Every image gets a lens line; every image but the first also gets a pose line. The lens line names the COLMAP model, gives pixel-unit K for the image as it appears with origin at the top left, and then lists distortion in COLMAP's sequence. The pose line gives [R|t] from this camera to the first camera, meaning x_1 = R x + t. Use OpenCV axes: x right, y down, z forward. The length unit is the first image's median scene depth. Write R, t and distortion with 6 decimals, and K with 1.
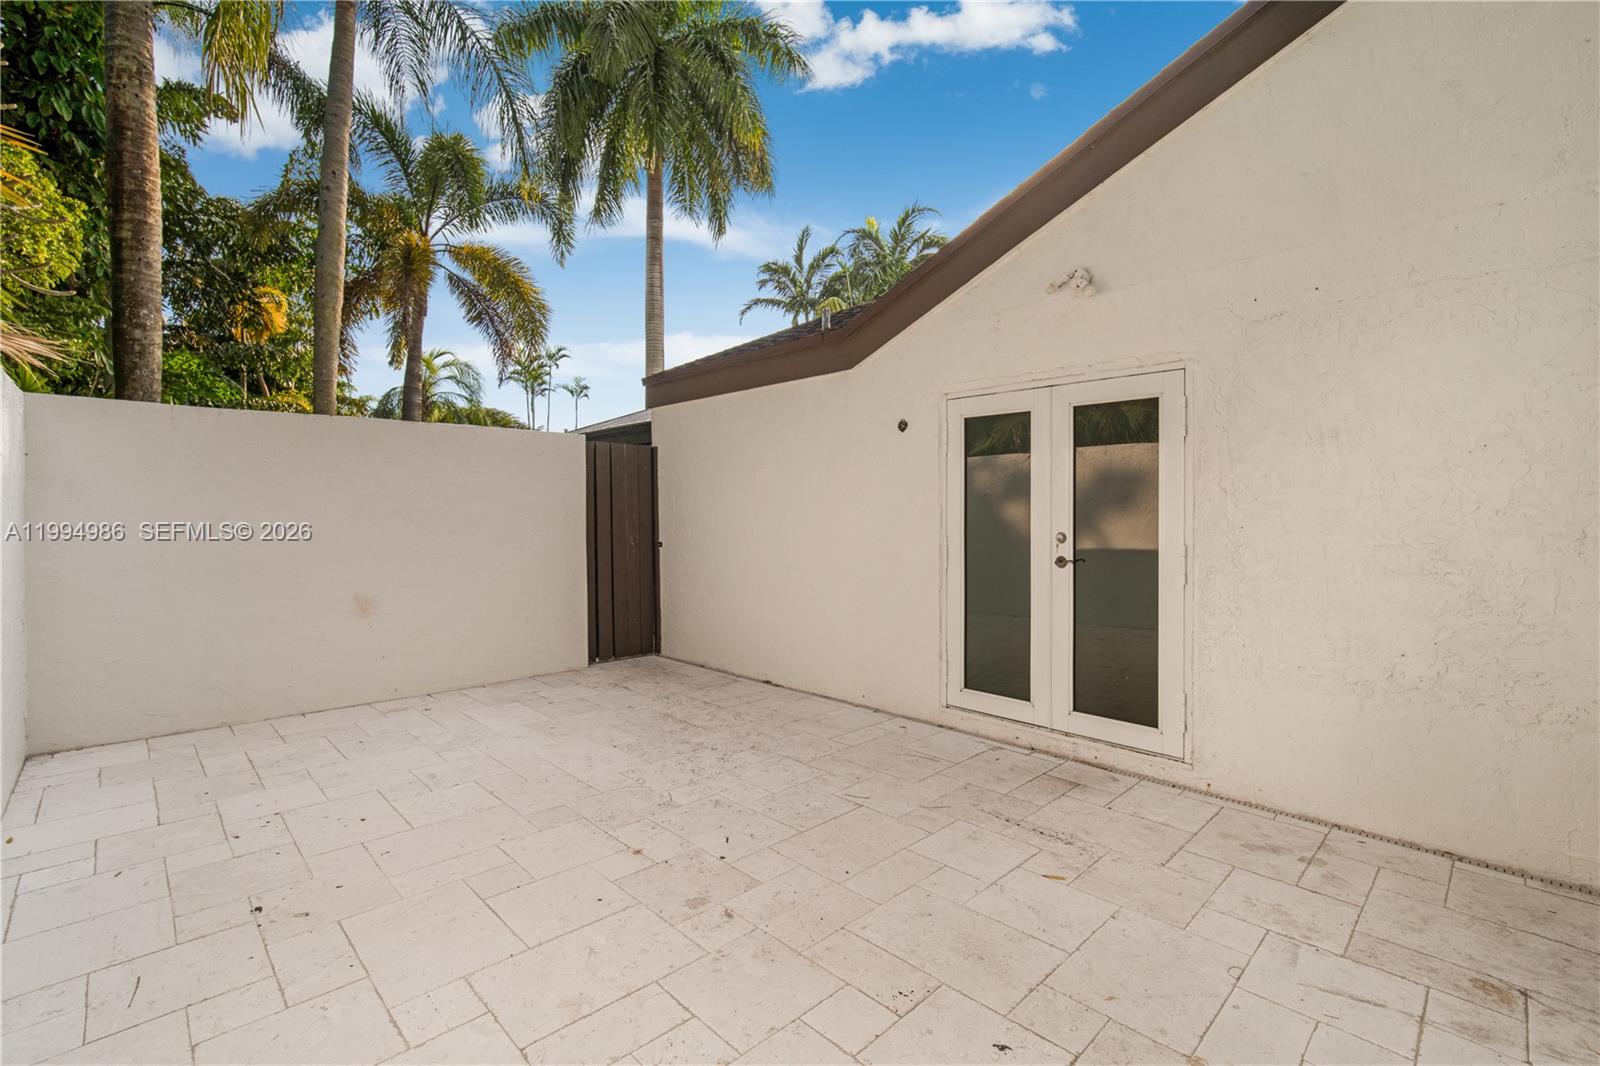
lens RADIAL K [[708.7, 0, 796.1], [0, 708.7, 521.9], [0, 0, 1]] dist [-0.002111, 0.001210]
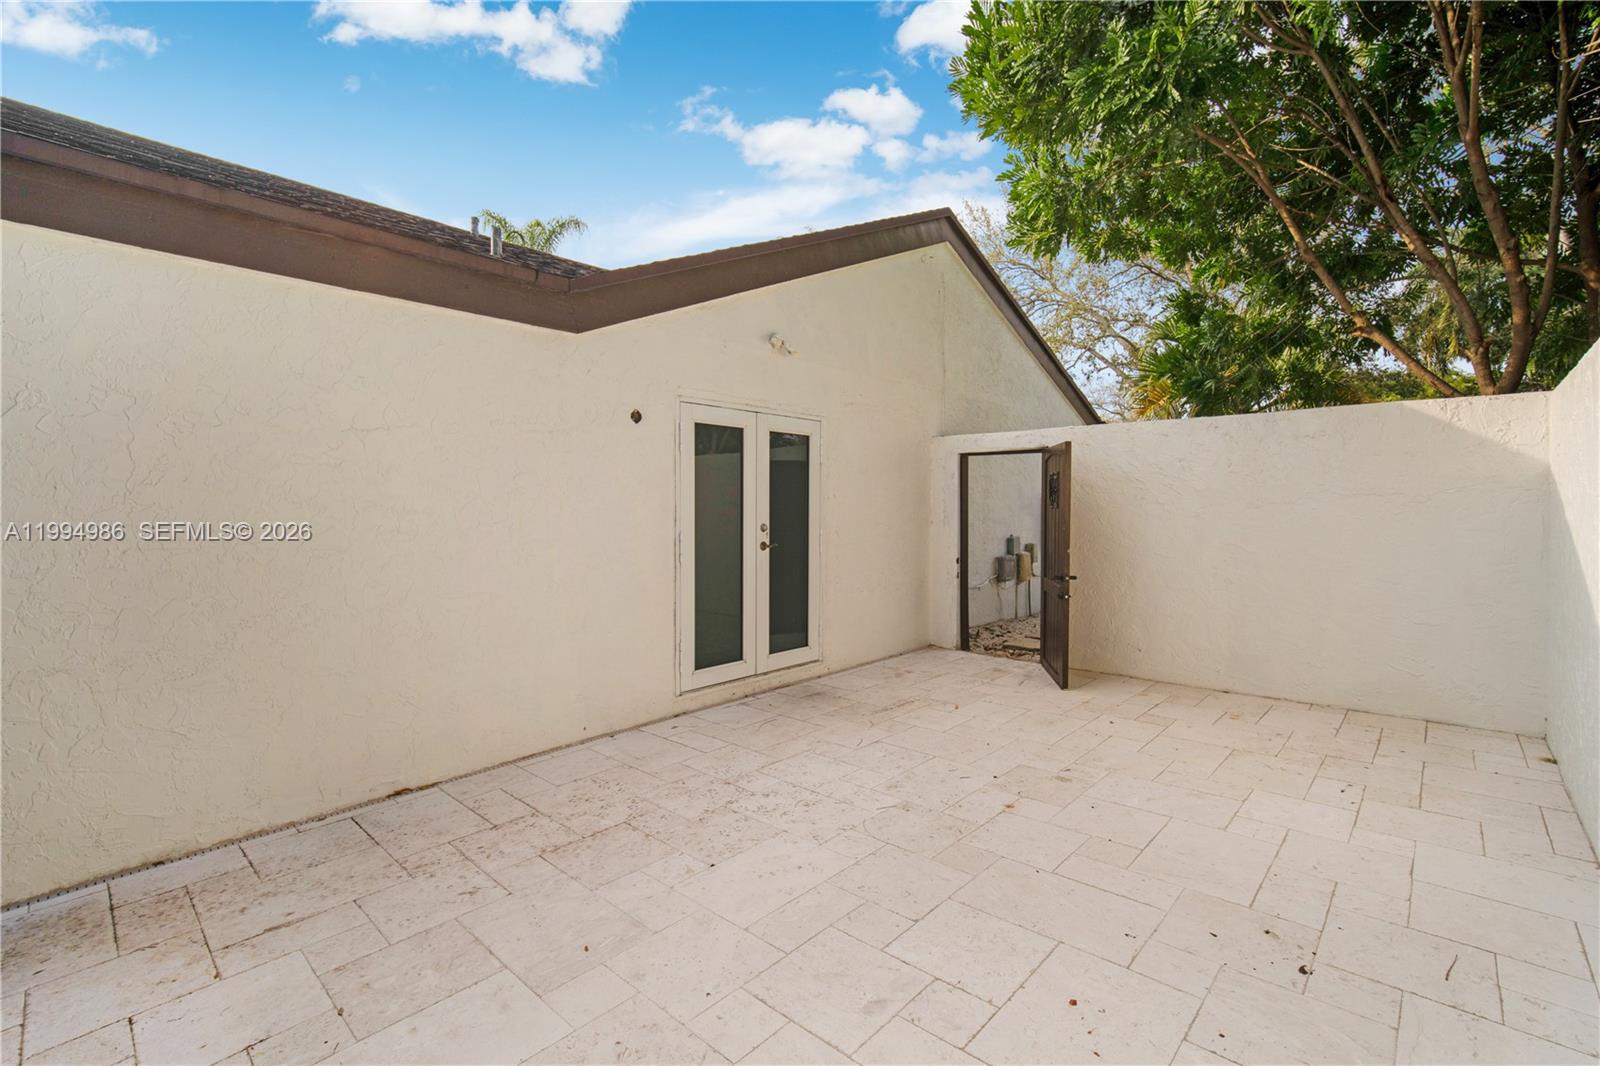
lens RADIAL K [[708.7, 0, 796.3], [0, 708.7, 532.6], [0, 0, 1]] dist [-0.002111, 0.001210]
pose [[-0.051965, -0.030685, 0.998177, -0.928826], [0.022206, 0.999245, 0.031874, -0.009317], [-0.998402, 0.023822, -0.051244, 0.976301]]
